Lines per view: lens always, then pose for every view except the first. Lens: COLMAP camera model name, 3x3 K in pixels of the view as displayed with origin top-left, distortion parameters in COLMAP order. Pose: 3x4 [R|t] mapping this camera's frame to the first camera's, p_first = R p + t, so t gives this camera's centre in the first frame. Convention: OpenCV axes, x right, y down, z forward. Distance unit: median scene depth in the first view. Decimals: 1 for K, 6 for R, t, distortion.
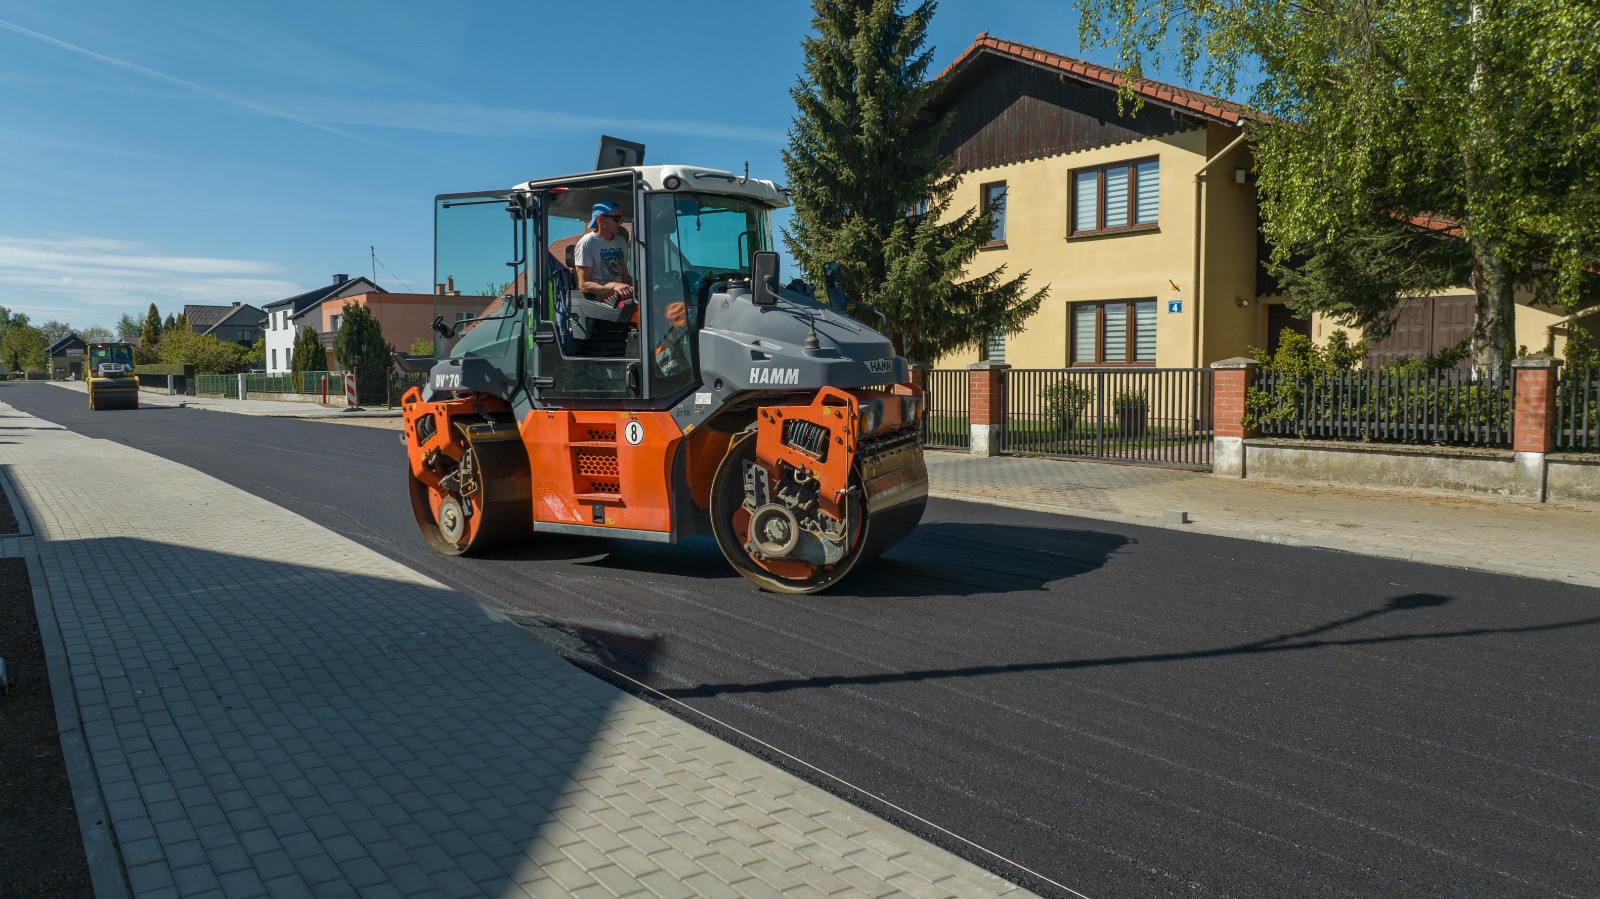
lens RADIAL K [[1106.0, 0, 785.8], [0, 1106.0, 459.0], [0, 0, 1]] dist [-0.030127, 0.040345]
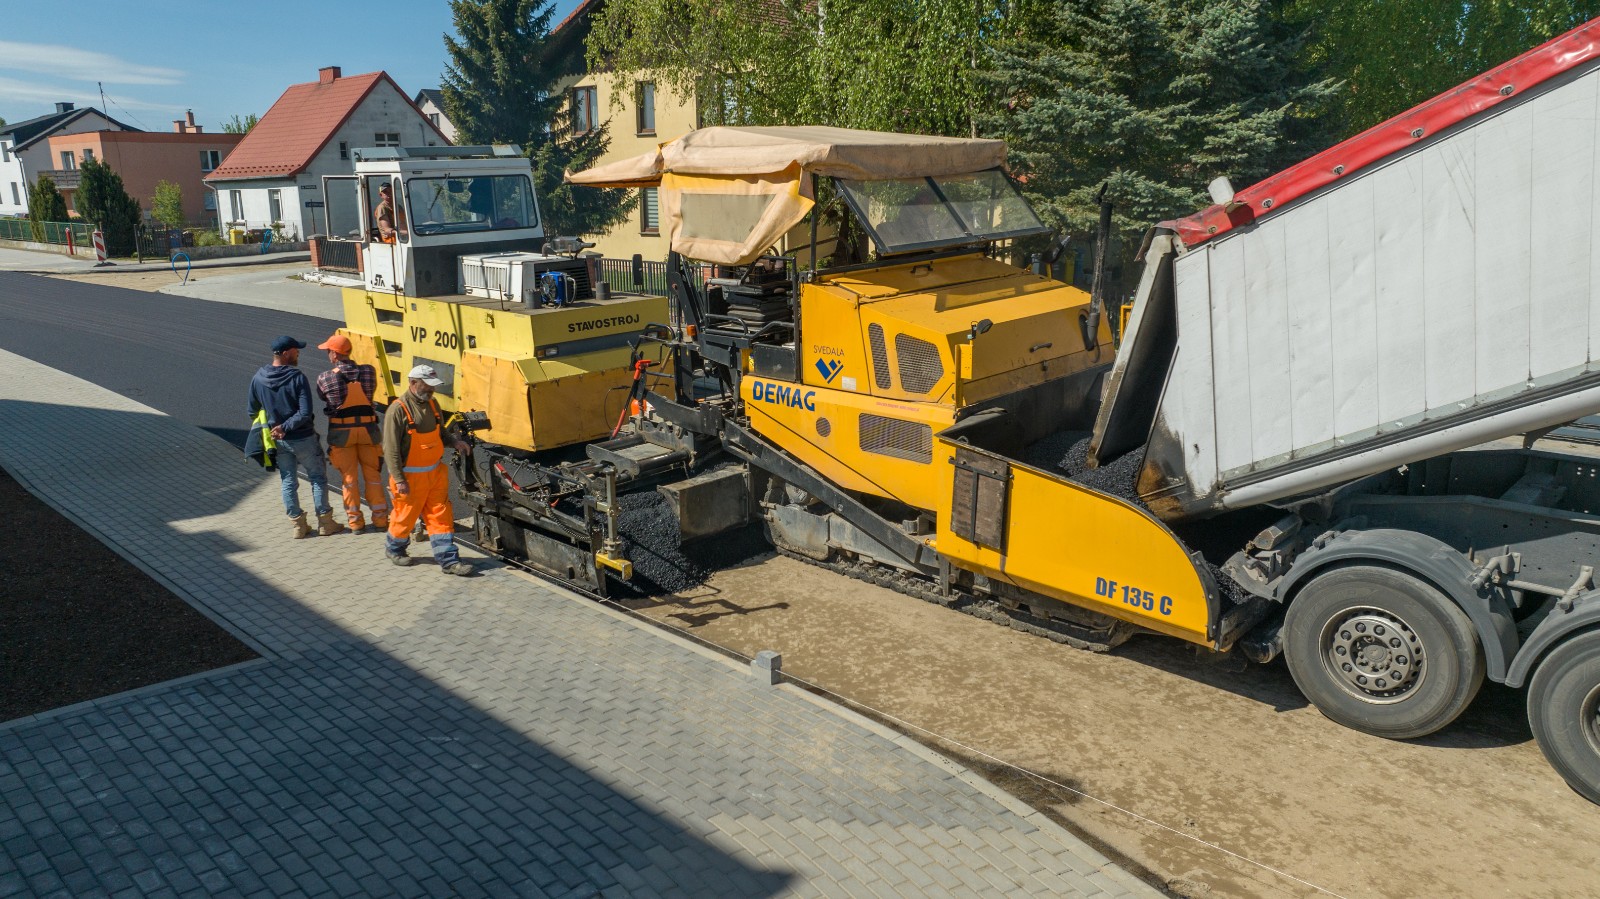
lens RADIAL K [[1106.0, 0, 807.3], [0, 1106.0, 463.3], [0, 0, 1]] dist [-0.030127, 0.040345]
pose [[0.981482, -0.056003, 0.183185, 0.070379], [0.023642, 0.984412, 0.174282, -0.022542], [-0.190090, -0.166724, 0.967507, -0.194120]]
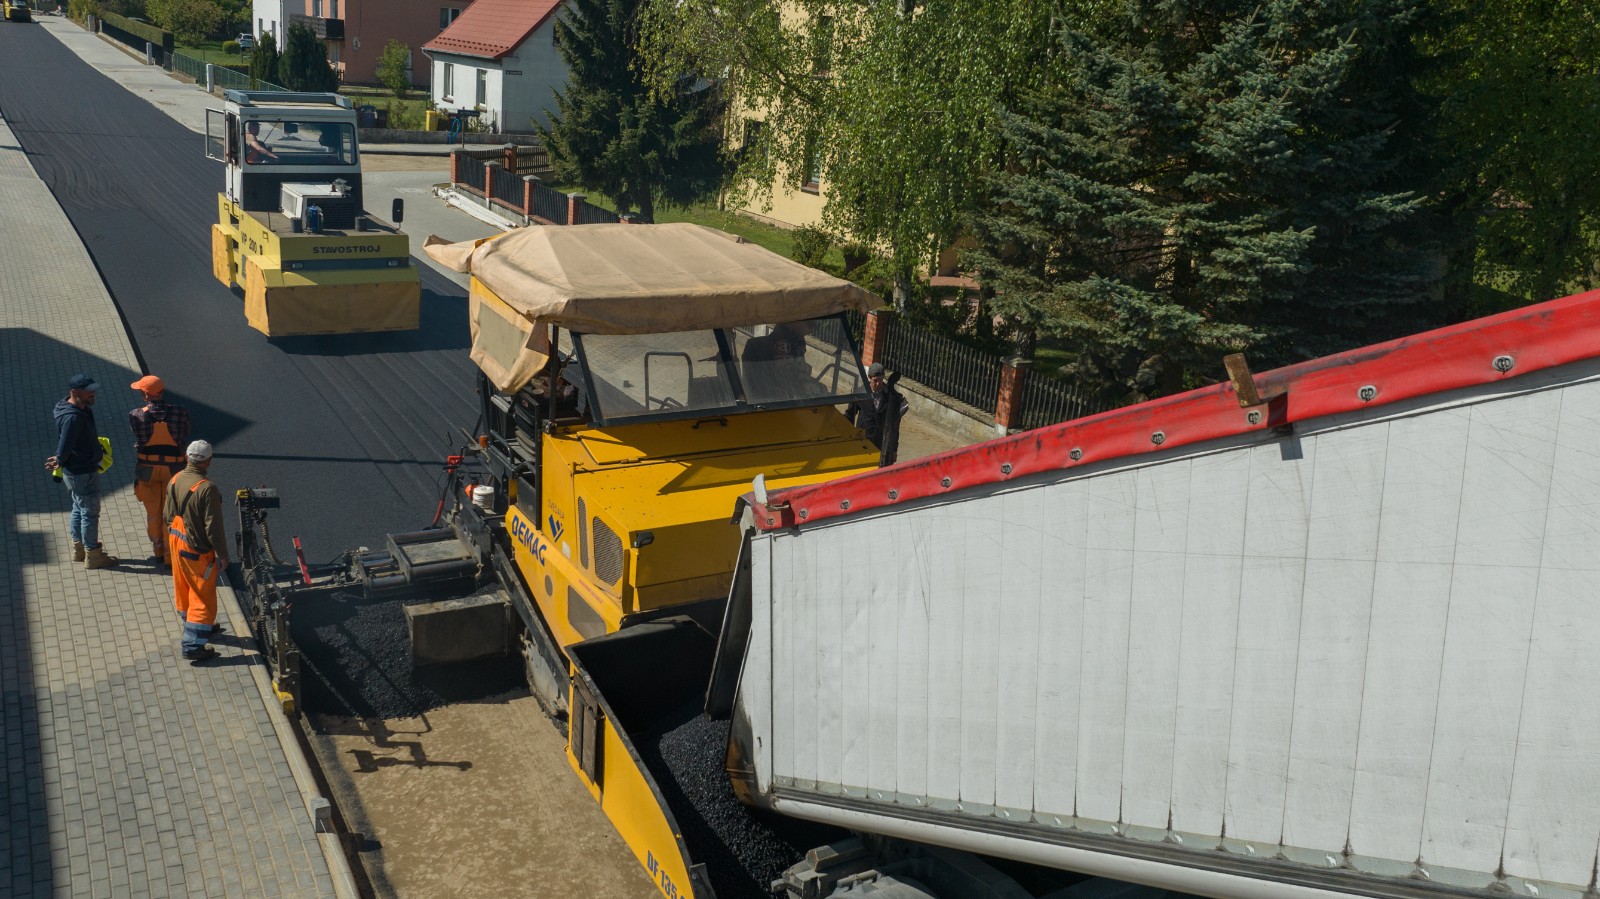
lens RADIAL K [[1277.9, 0, 799.0], [0, 1277.9, 443.2], [0, 0, 1]] dist [0.028498, -0.009128]
pose [[0.994279, 0.091020, -0.055900, 0.161874], [-0.076227, 0.971234, 0.225596, -0.069628], [0.074826, -0.220044, 0.972616, -0.203721]]
